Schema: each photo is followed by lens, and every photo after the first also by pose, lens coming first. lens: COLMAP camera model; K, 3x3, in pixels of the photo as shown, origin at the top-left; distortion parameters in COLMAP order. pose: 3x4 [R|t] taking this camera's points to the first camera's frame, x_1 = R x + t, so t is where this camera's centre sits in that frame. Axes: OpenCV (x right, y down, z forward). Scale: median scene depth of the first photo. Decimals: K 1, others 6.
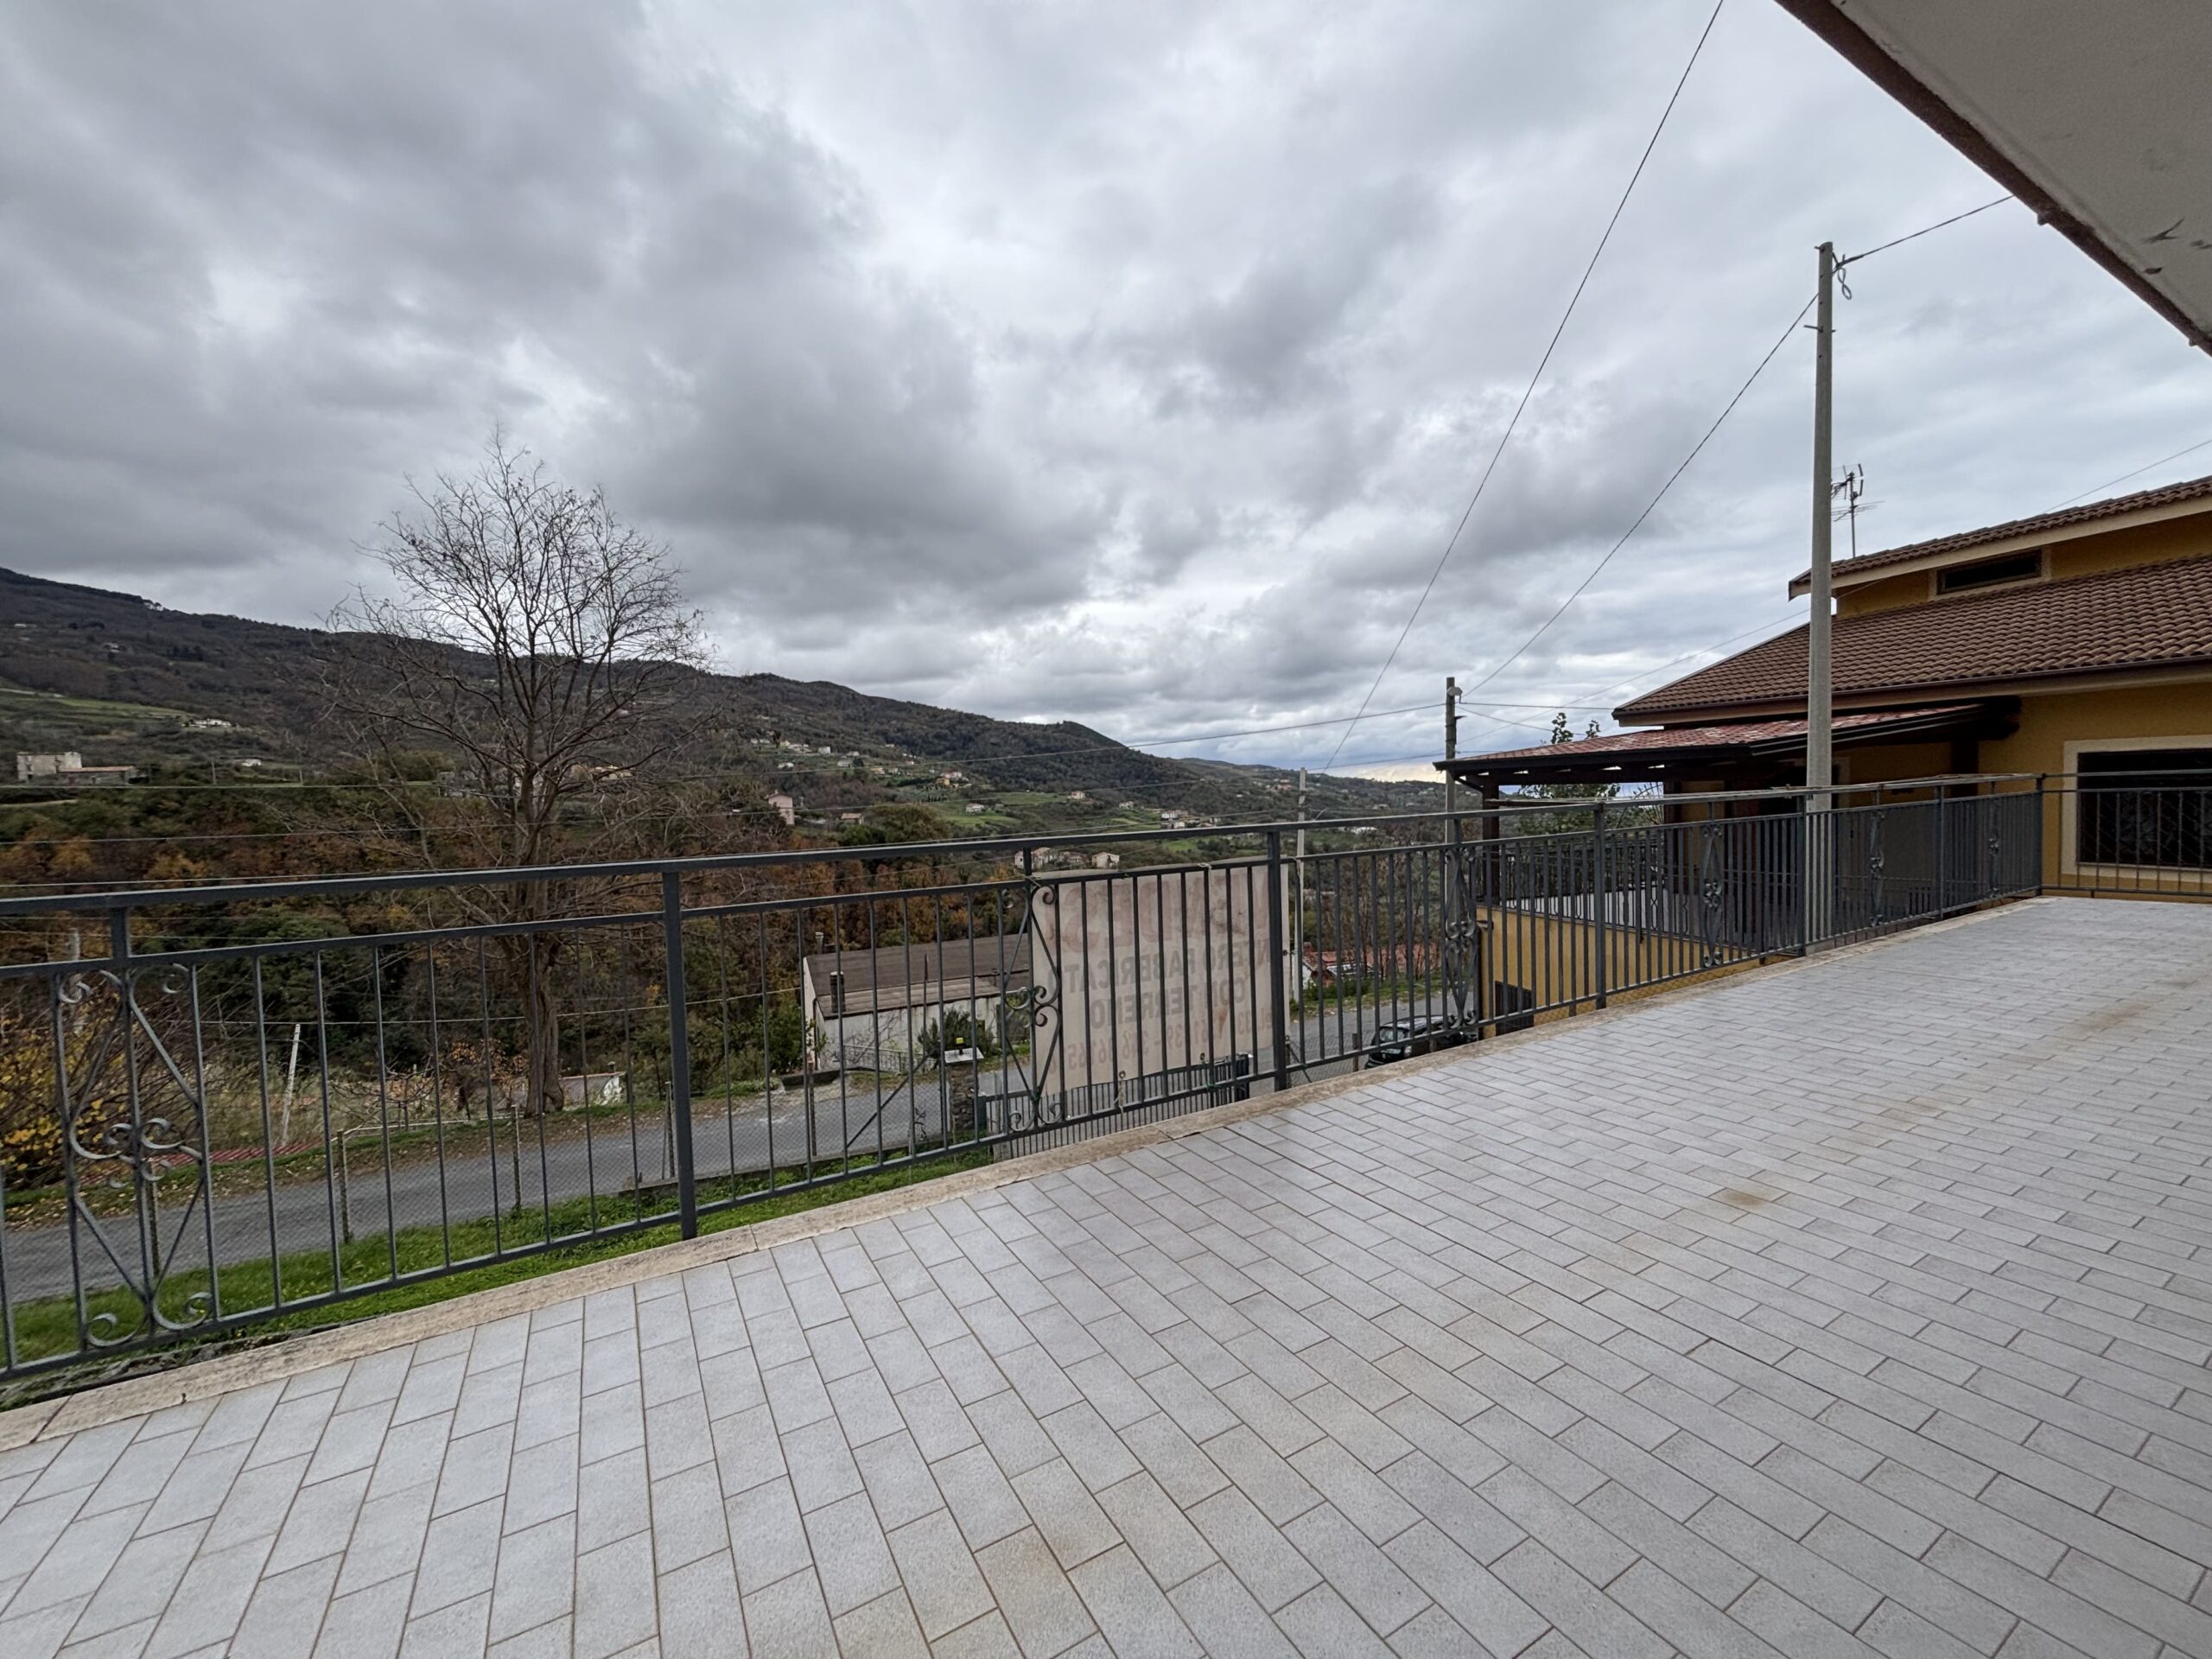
lens RADIAL K [[880.3, 0, 1118.2], [0, 880.3, 833.1], [0, 0, 1]] dist [0.000444, -0.000511]
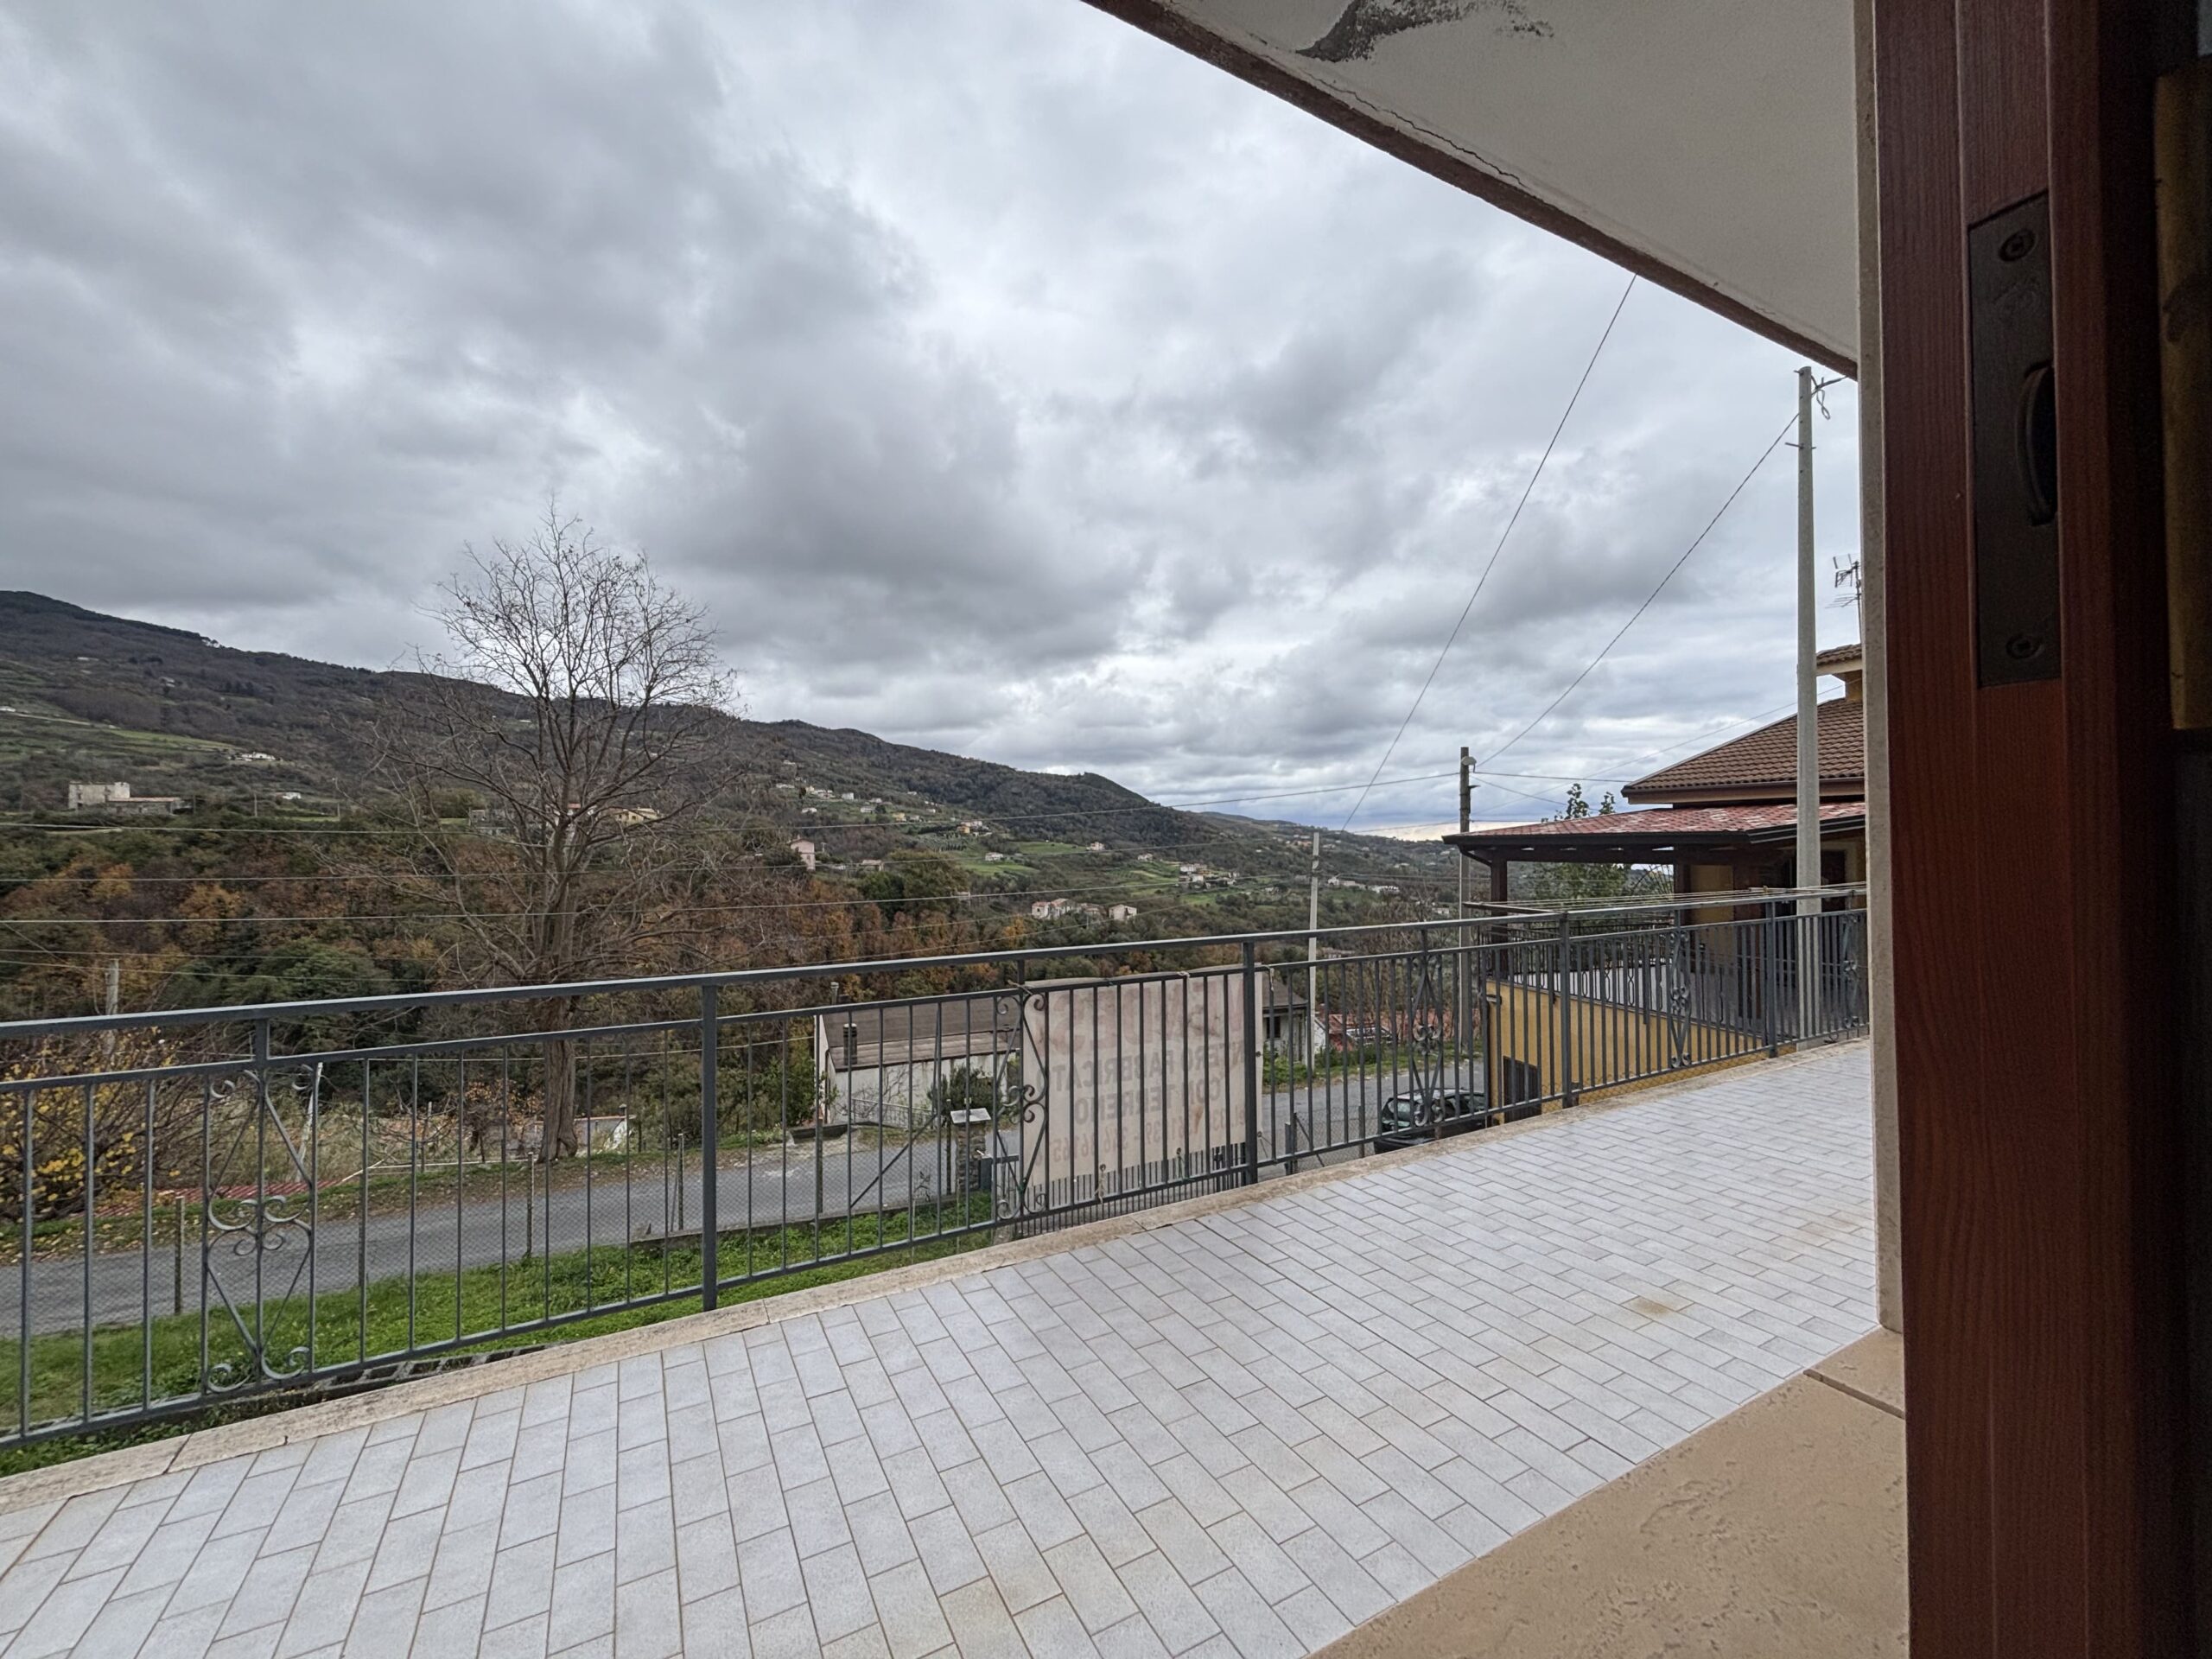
lens RADIAL K [[882.9, 0, 1117.3], [0, 882.9, 834.4], [0, 0, 1]] dist [0.000025, -0.000159]
pose [[0.999460, 0.022942, -0.023521, 0.006288], [-0.024245, 0.998096, -0.056713, -0.012521], [0.022175, 0.057253, 0.998113, -0.019888]]
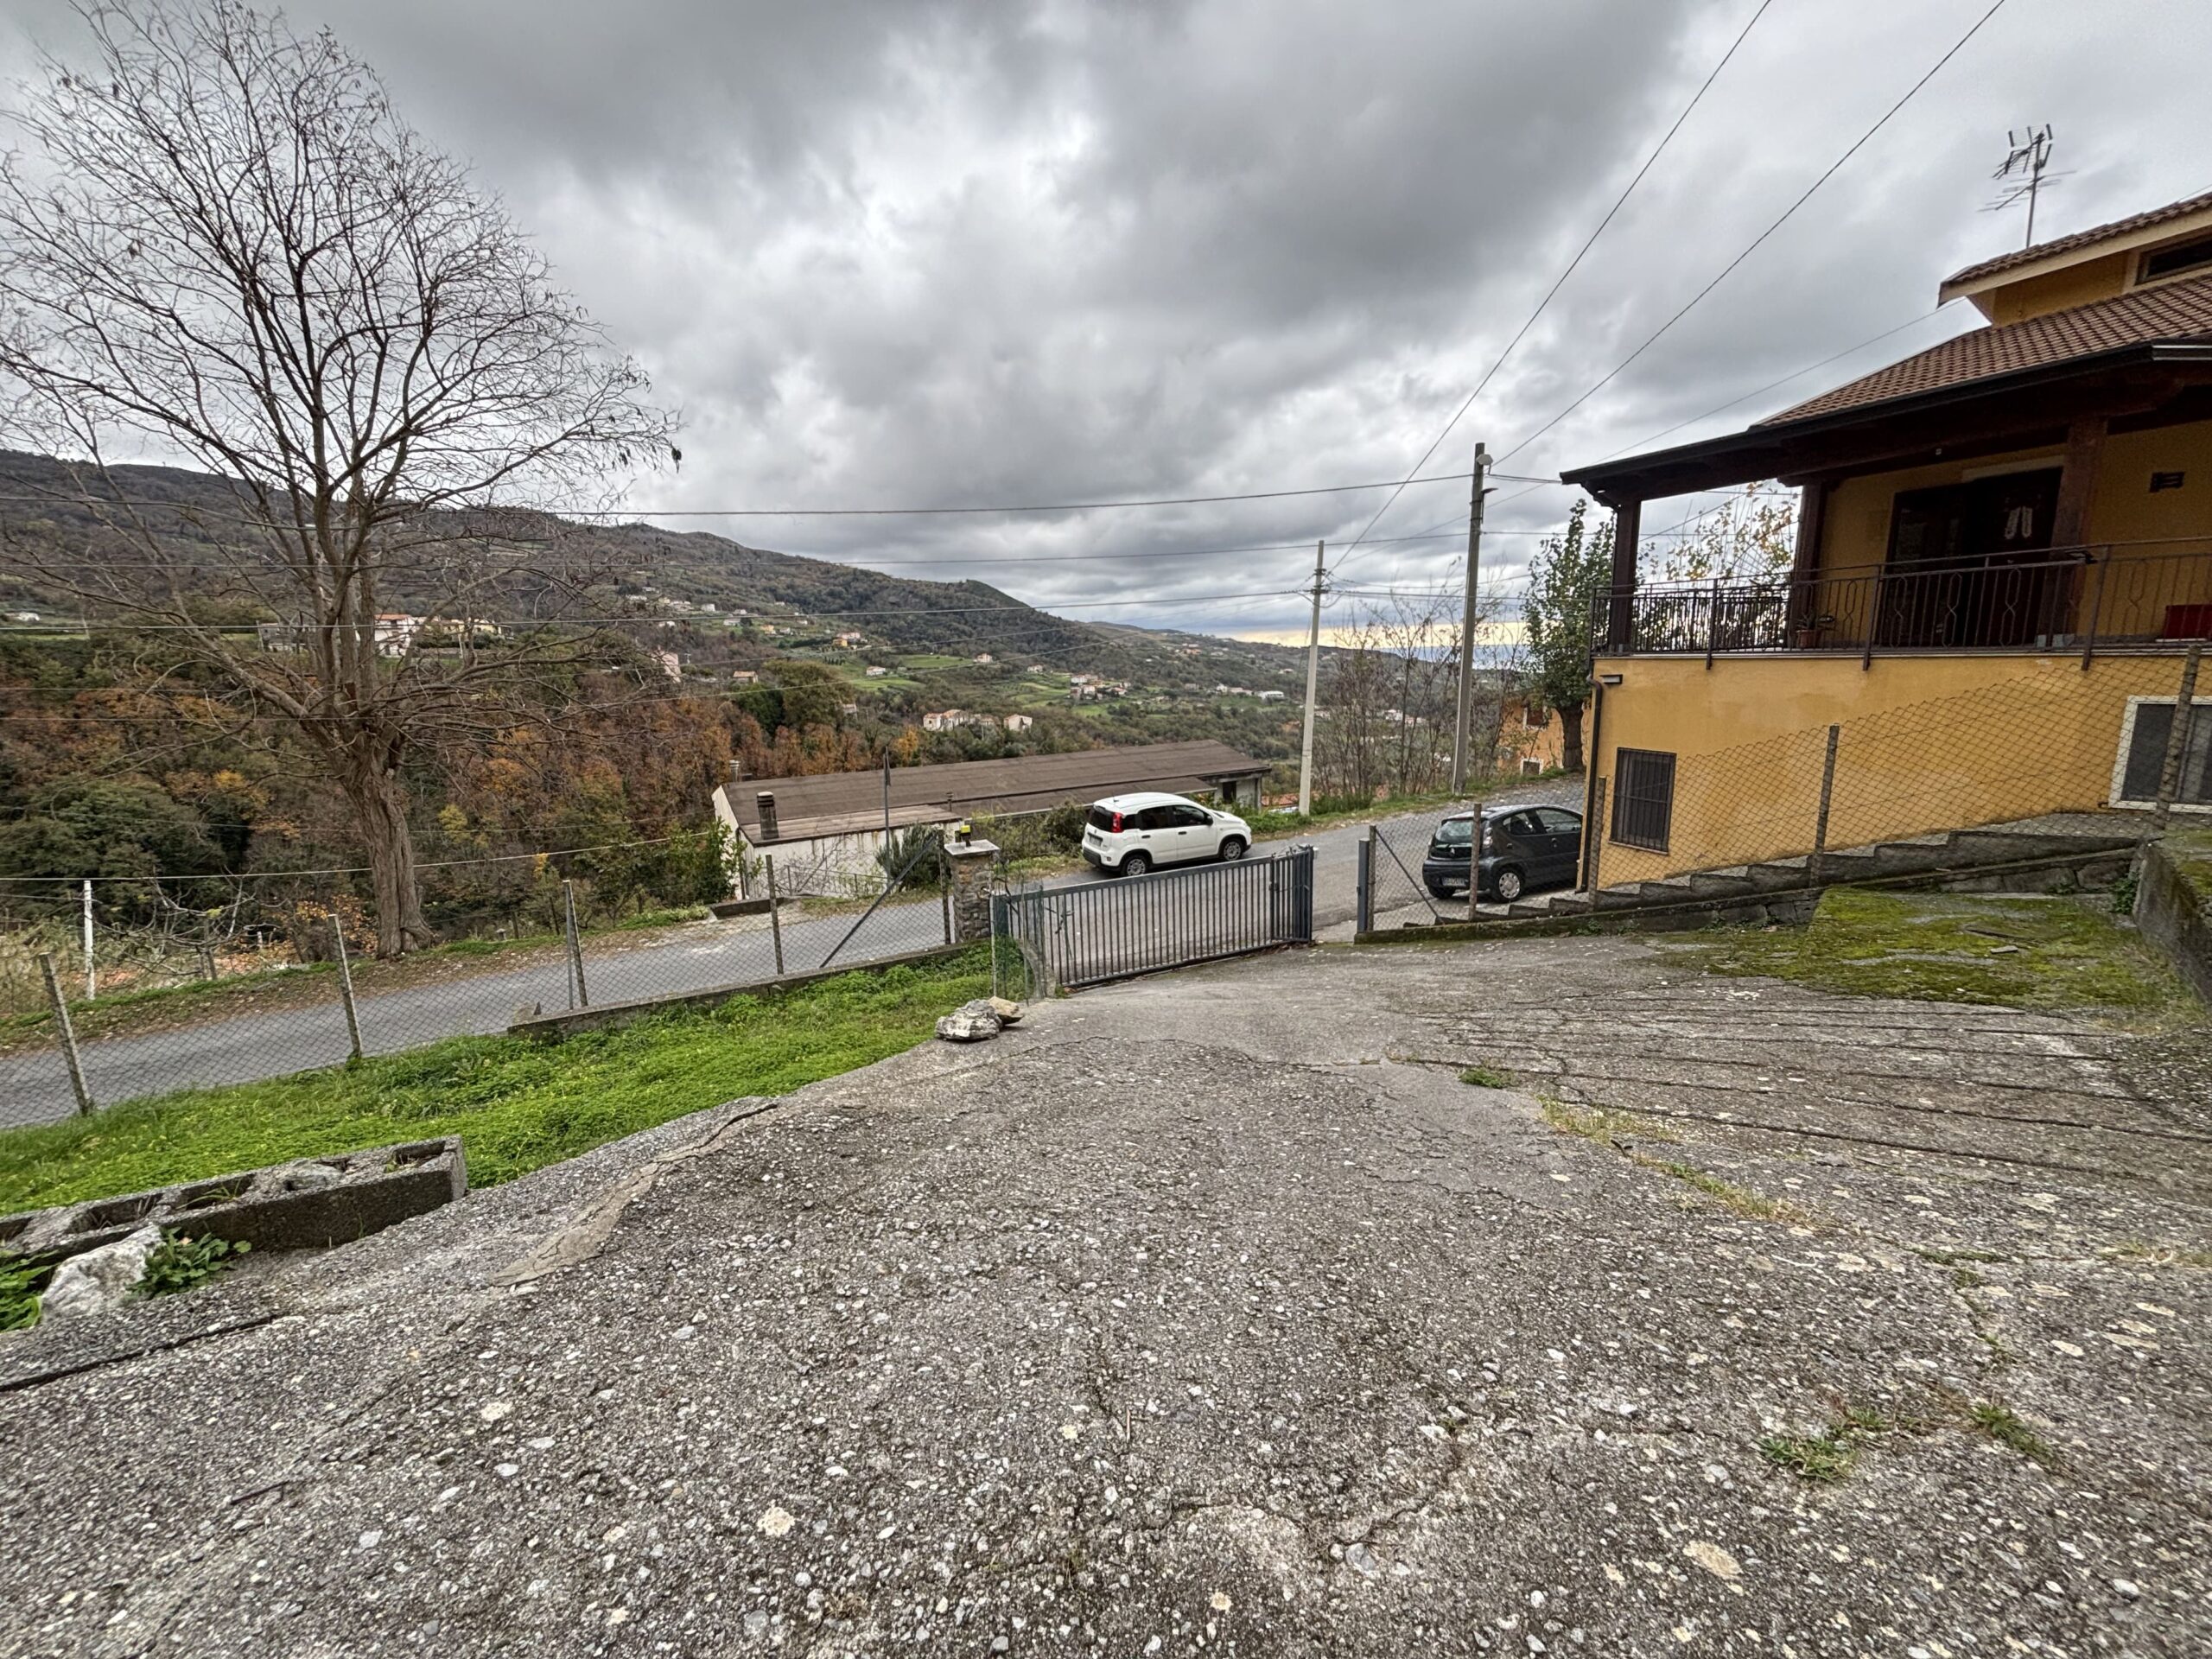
lens RADIAL K [[880.7, 0, 1117.1], [0, 880.7, 836.4], [0, 0, 1]] dist [-0.007767, 0.000483]
pose [[0.994530, -0.016741, 0.103099, -0.100214], [0.000913, 0.988427, 0.151694, 0.100755], [-0.104445, -0.150770, 0.983036, 0.186138]]
